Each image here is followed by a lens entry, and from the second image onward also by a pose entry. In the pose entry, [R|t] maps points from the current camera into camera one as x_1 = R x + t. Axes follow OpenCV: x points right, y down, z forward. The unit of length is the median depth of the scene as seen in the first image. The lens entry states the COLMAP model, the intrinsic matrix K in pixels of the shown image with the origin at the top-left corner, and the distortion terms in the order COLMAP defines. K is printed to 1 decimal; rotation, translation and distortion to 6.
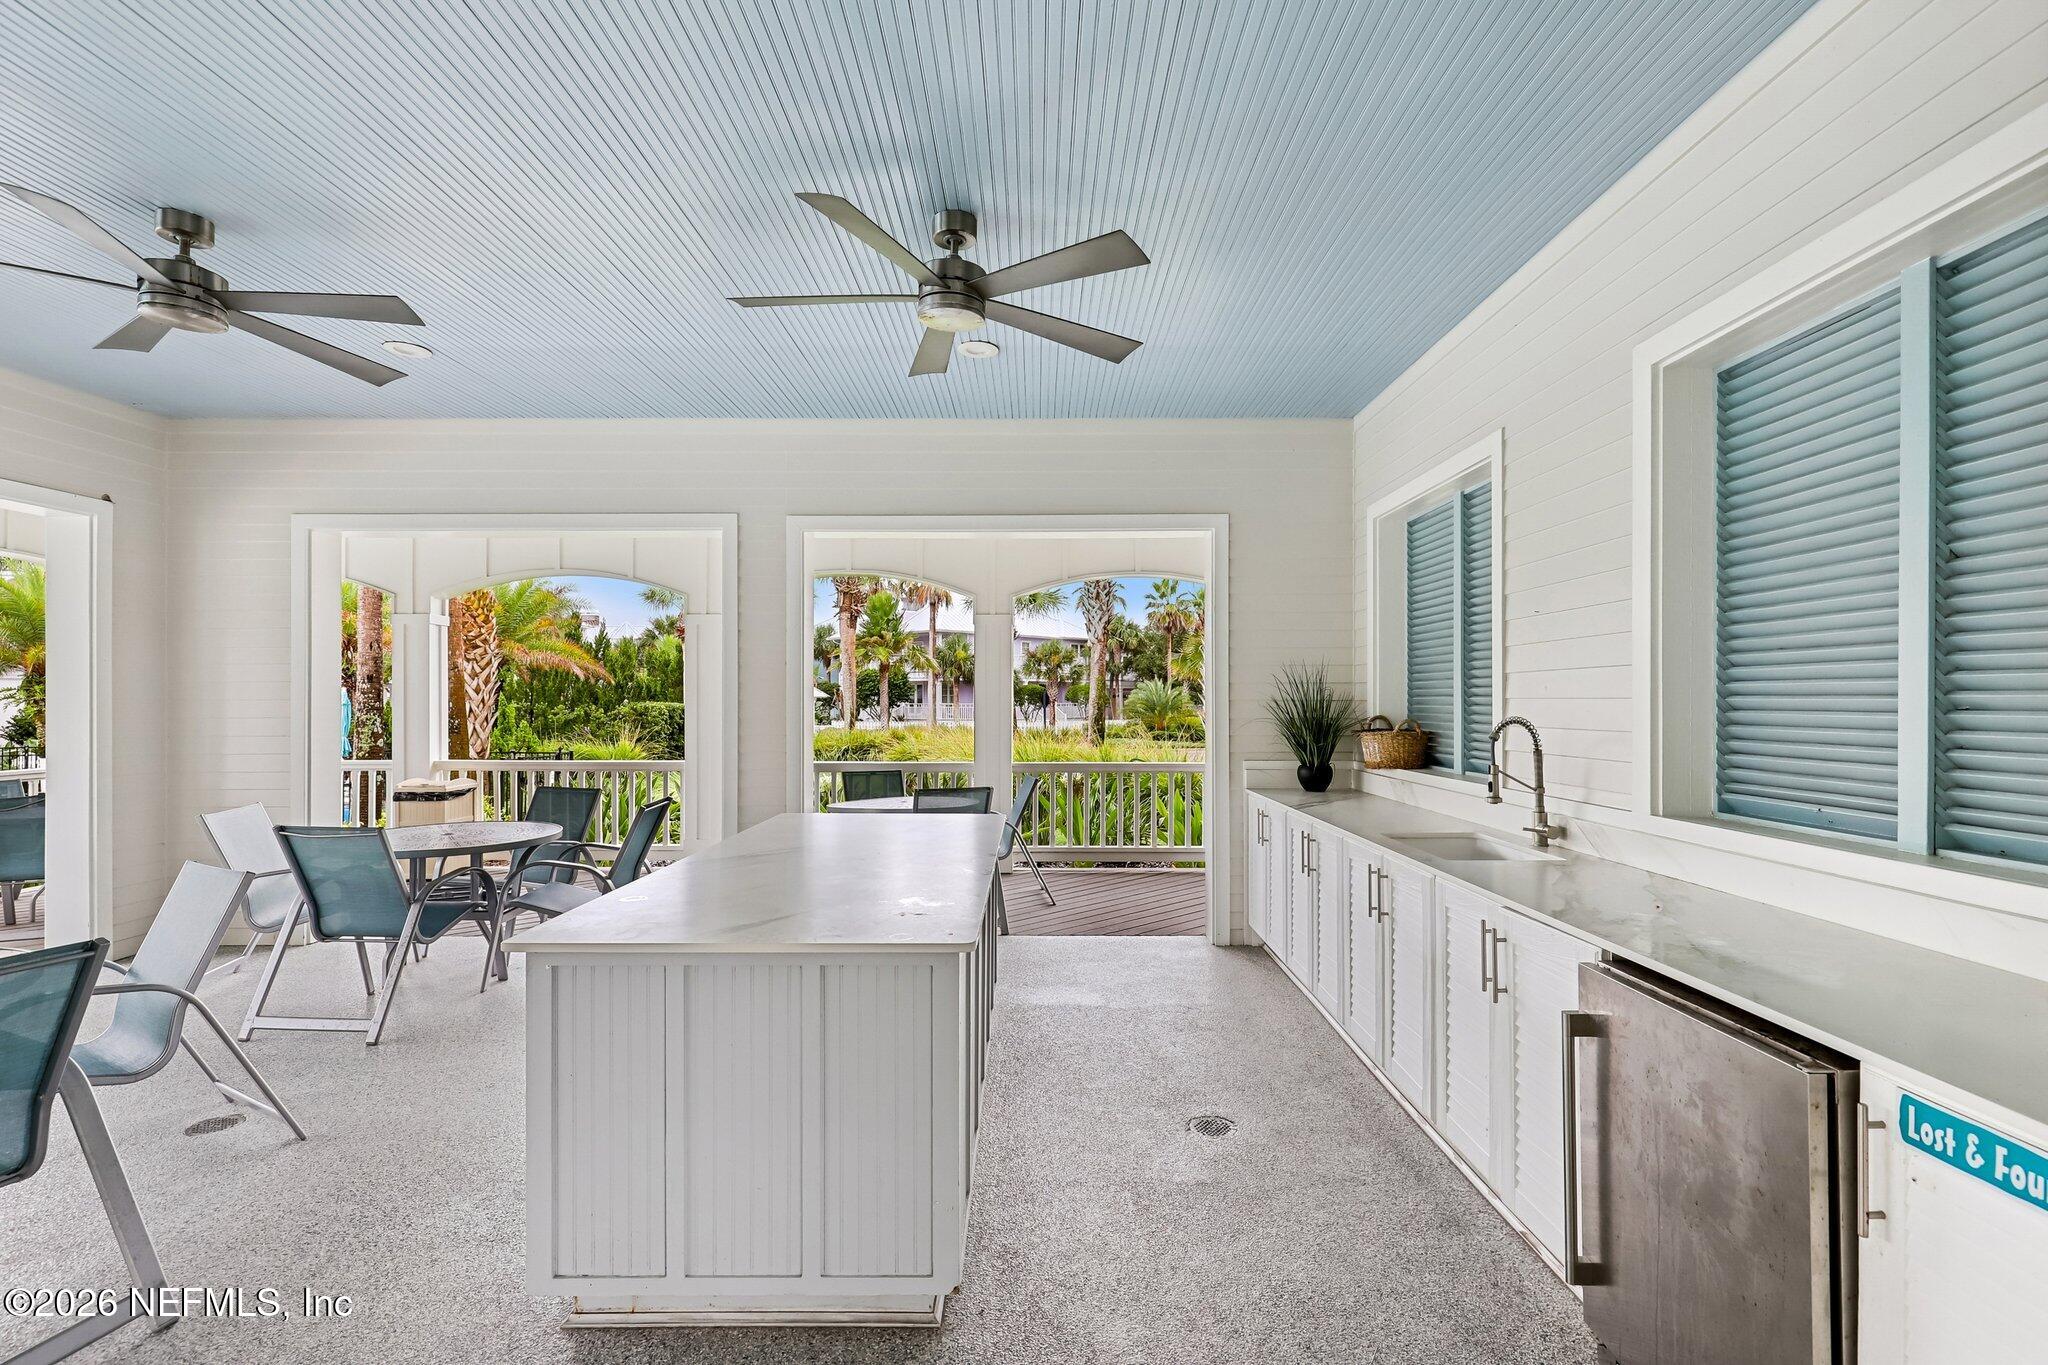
lens RADIAL K [[930.5, 0, 1030.7], [0, 930.5, 693.3], [0, 0, 1]] dist [-0.000078, -0.000856]
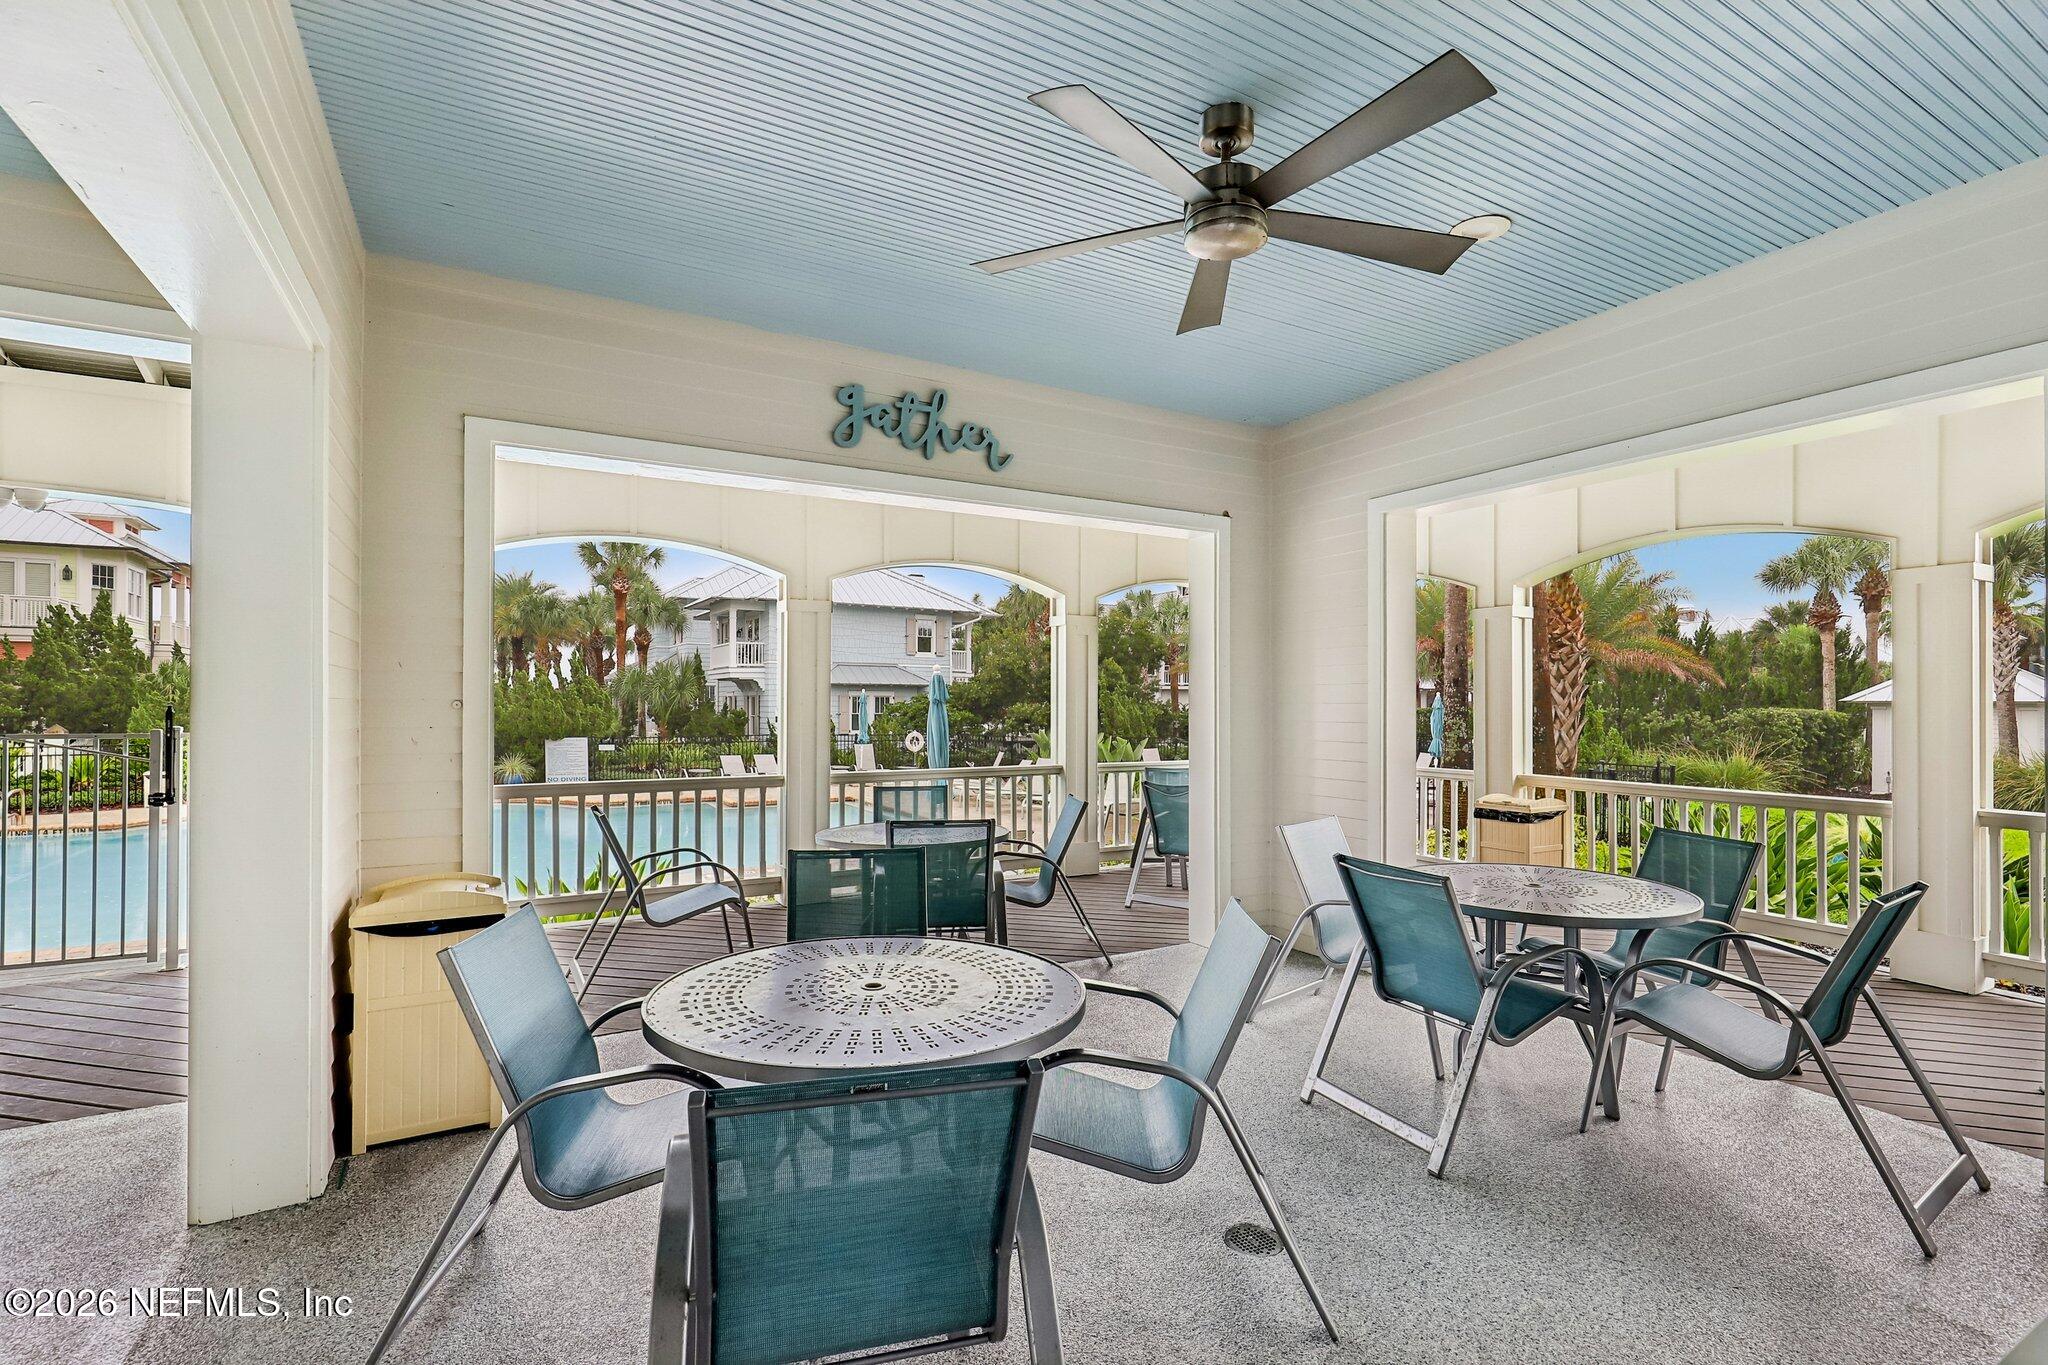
lens RADIAL K [[930.5, 0, 1037.3], [0, 930.5, 695.1], [0, 0, 1]] dist [-0.000078, -0.000856]
pose [[0.499771, -0.002365, -0.866154, -0.177580], [-0.000051, 0.999996, -0.002760, 0.001655], [0.866158, 0.001423, 0.499769, 0.279643]]
